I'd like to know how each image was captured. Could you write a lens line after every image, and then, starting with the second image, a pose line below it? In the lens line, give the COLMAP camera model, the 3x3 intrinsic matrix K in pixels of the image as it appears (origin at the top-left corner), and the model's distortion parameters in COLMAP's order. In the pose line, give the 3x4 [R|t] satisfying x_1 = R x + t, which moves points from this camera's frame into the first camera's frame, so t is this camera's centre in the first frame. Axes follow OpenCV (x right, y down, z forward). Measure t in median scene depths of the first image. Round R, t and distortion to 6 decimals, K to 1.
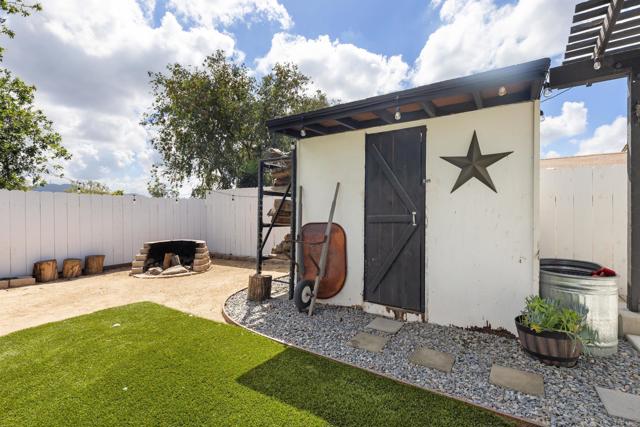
lens RADIAL K [[289.2, 0, 323.3], [0, 289.2, 214.5], [0, 0, 1]] dist [0.006252, -0.000555]
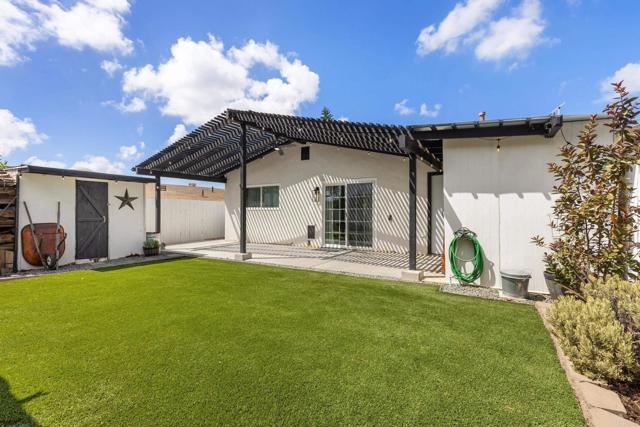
lens RADIAL K [[289.2, 0, 321.7], [0, 289.2, 213.7], [0, 0, 1]] dist [0.006252, -0.000555]
pose [[-0.032712, 0.002777, 0.999461, -1.992389], [0.010987, 0.999937, -0.002419, -0.006583], [-0.999404, 0.010902, -0.032741, -0.697838]]
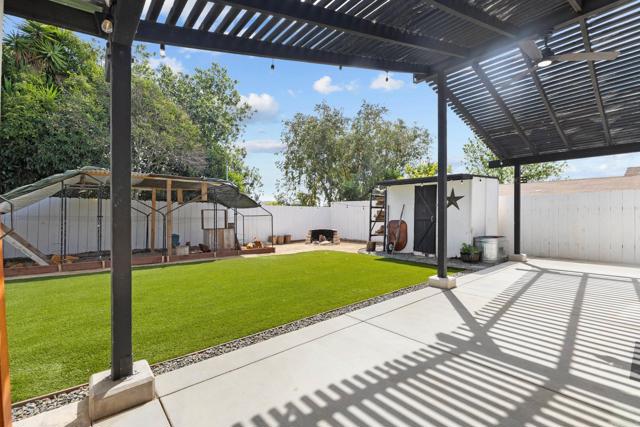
lens RADIAL K [[289.2, 0, 321.5], [0, 289.2, 214.7], [0, 0, 1]] dist [0.006252, -0.000555]
pose [[0.959768, 0.007209, -0.280703, 0.072014], [-0.007672, 0.999970, -0.000549, -0.013205], [0.280691, 0.002680, 0.959794, -1.686017]]
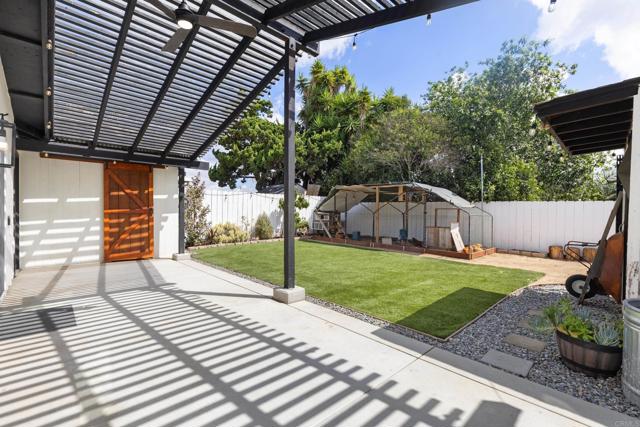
lens RADIAL K [[289.2, 0, 320.2], [0, 289.2, 214.8], [0, 0, 1]] dist [0.006252, -0.000555]
pose [[-0.260040, 0.011795, -0.965526, 1.340185], [-0.007248, 0.999873, 0.014166, -0.021947], [0.965571, 0.010682, -0.259922, 0.276322]]
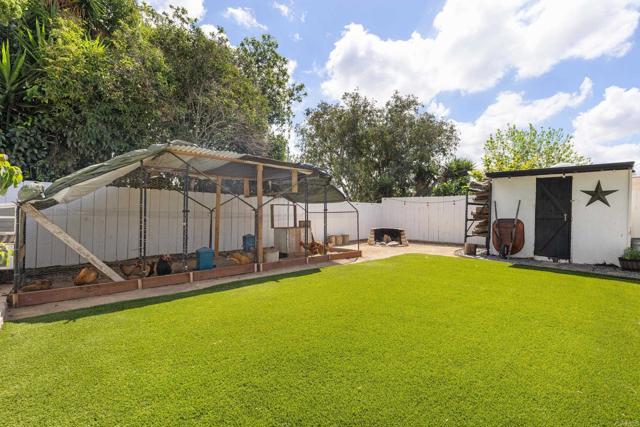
lens RADIAL K [[289.2, 0, 321.0], [0, 289.2, 213.5], [0, 0, 1]] dist [0.006252, -0.000555]
pose [[0.973459, 0.015097, -0.228365, -0.913920], [-0.014943, 0.999885, 0.002401, 0.006176], [0.228375, 0.001075, 0.973573, -1.463599]]
